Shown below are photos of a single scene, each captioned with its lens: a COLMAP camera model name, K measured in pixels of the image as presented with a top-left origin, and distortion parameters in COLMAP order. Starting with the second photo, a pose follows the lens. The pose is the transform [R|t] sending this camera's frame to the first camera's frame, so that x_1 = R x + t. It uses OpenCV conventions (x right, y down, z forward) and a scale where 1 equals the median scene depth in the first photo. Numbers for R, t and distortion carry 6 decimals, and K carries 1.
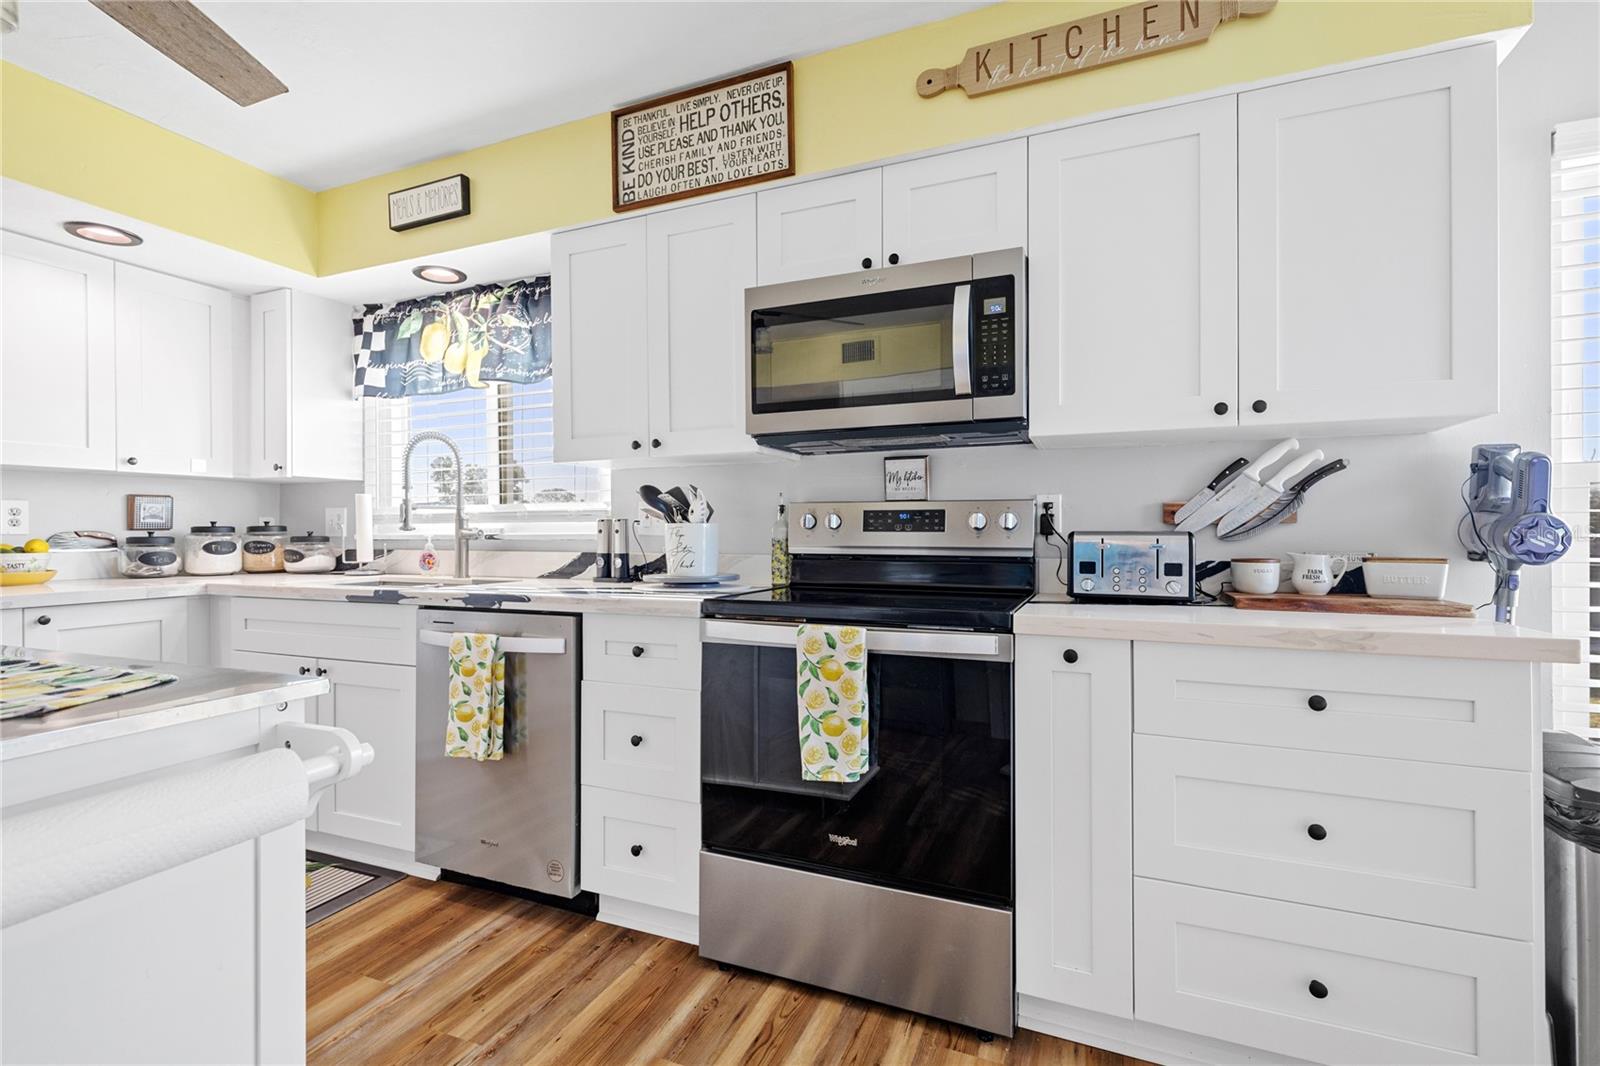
lens RADIAL K [[726.5, 0, 800.8], [0, 726.5, 531.3], [0, 0, 1]] dist [0.009541, -0.001974]
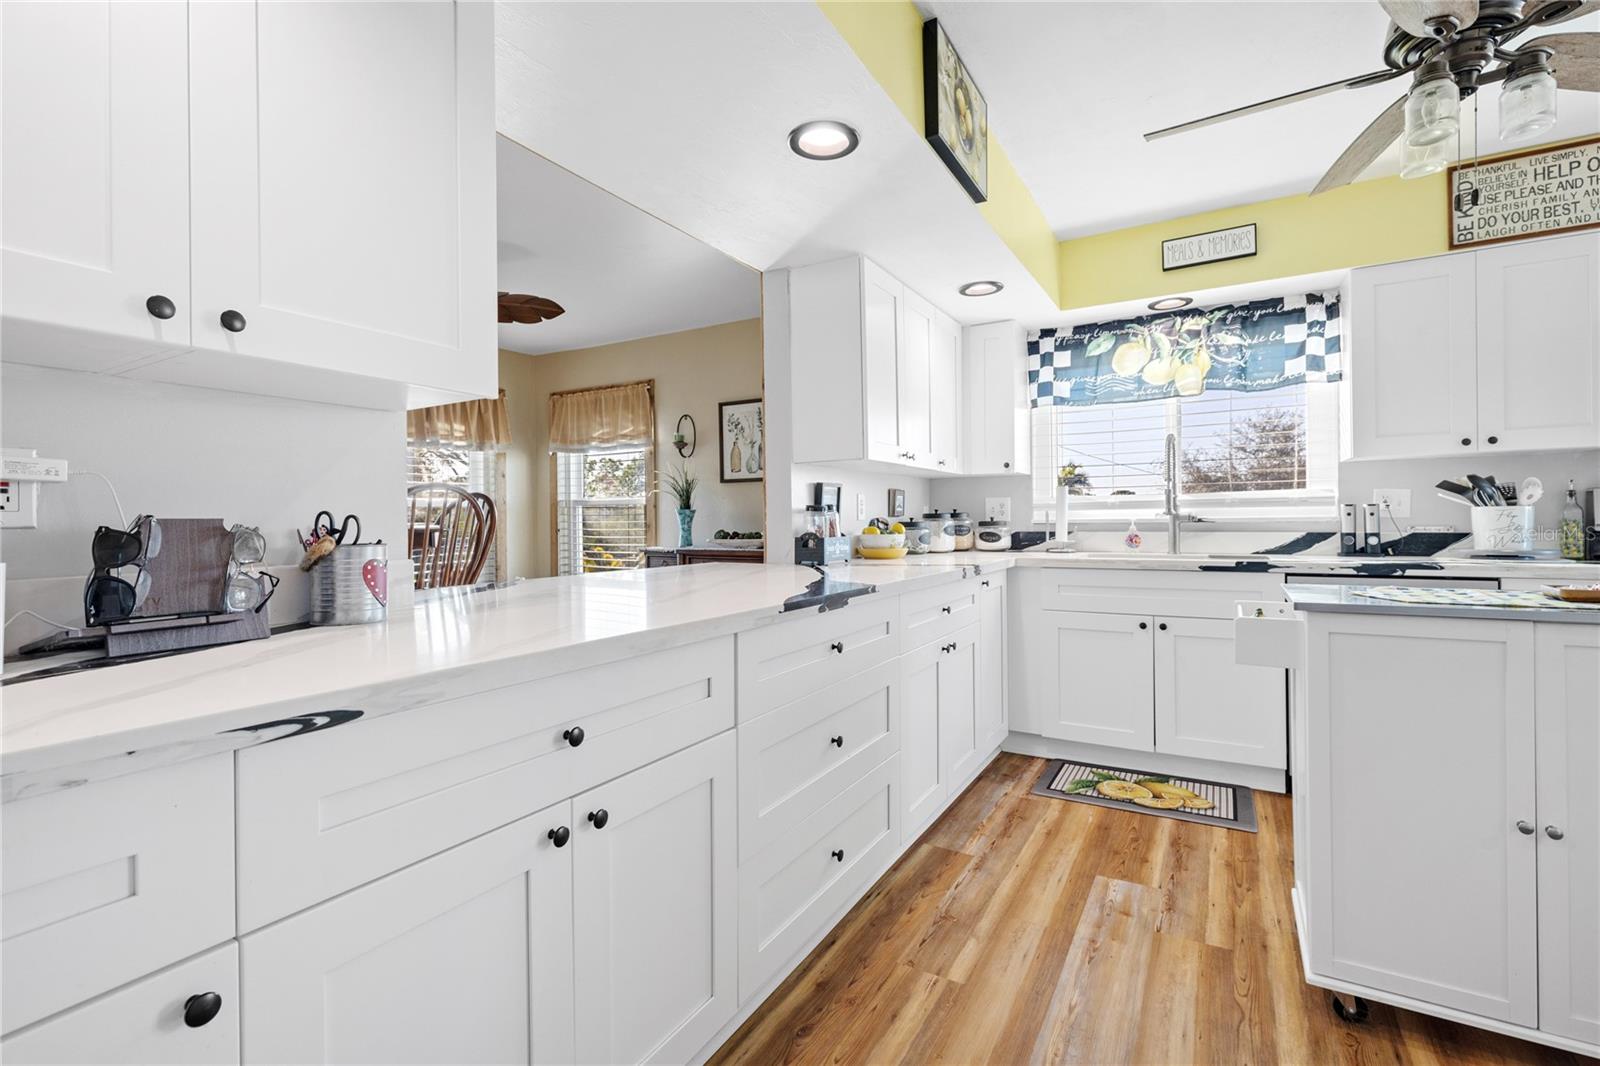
lens RADIAL K [[726.5, 0, 803.8], [0, 726.5, 524.0], [0, 0, 1]] dist [0.009541, -0.001974]
pose [[0.992135, -0.006697, -0.124997, -0.935629], [0.007559, 0.999951, 0.006420, 0.001564], [0.124947, -0.007314, 0.992136, -0.276149]]
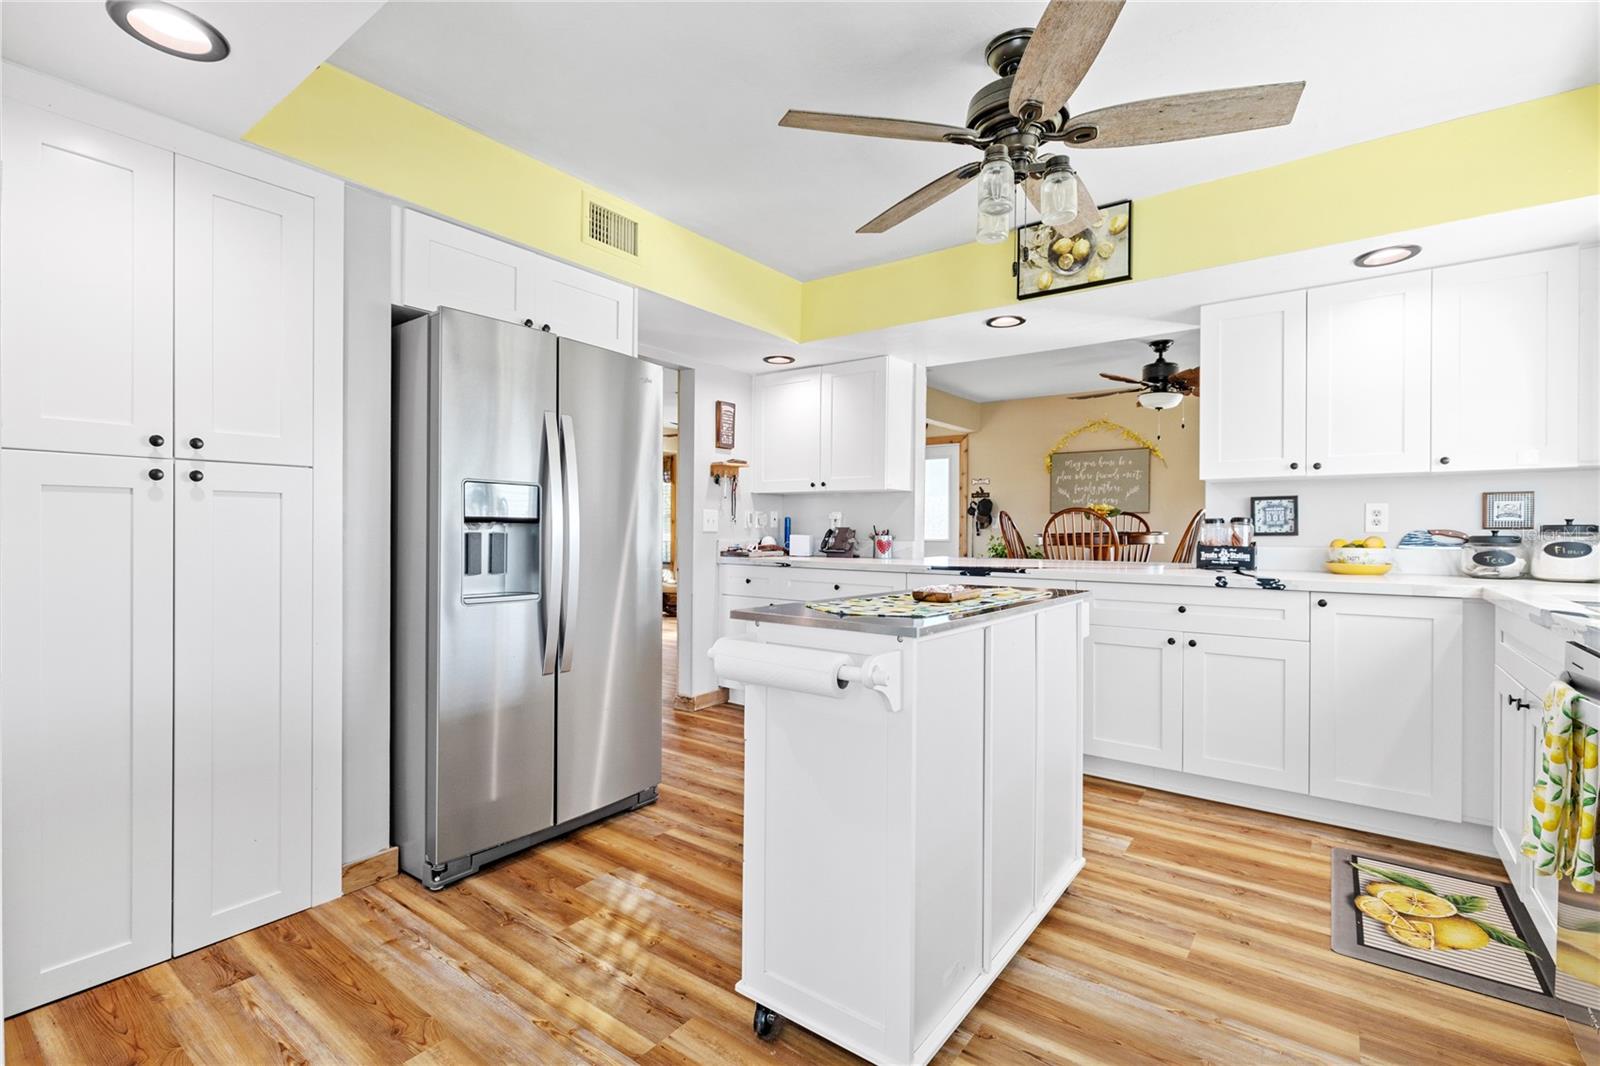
lens RADIAL K [[726.5, 0, 802.2], [0, 726.5, 531.1], [0, 0, 1]] dist [0.009541, -0.001974]
pose [[-0.245332, 0.001186, -0.969438, 0.265479], [-0.005787, 0.999980, 0.002688, 0.003908], [0.969422, 0.006270, -0.245320, 0.361720]]
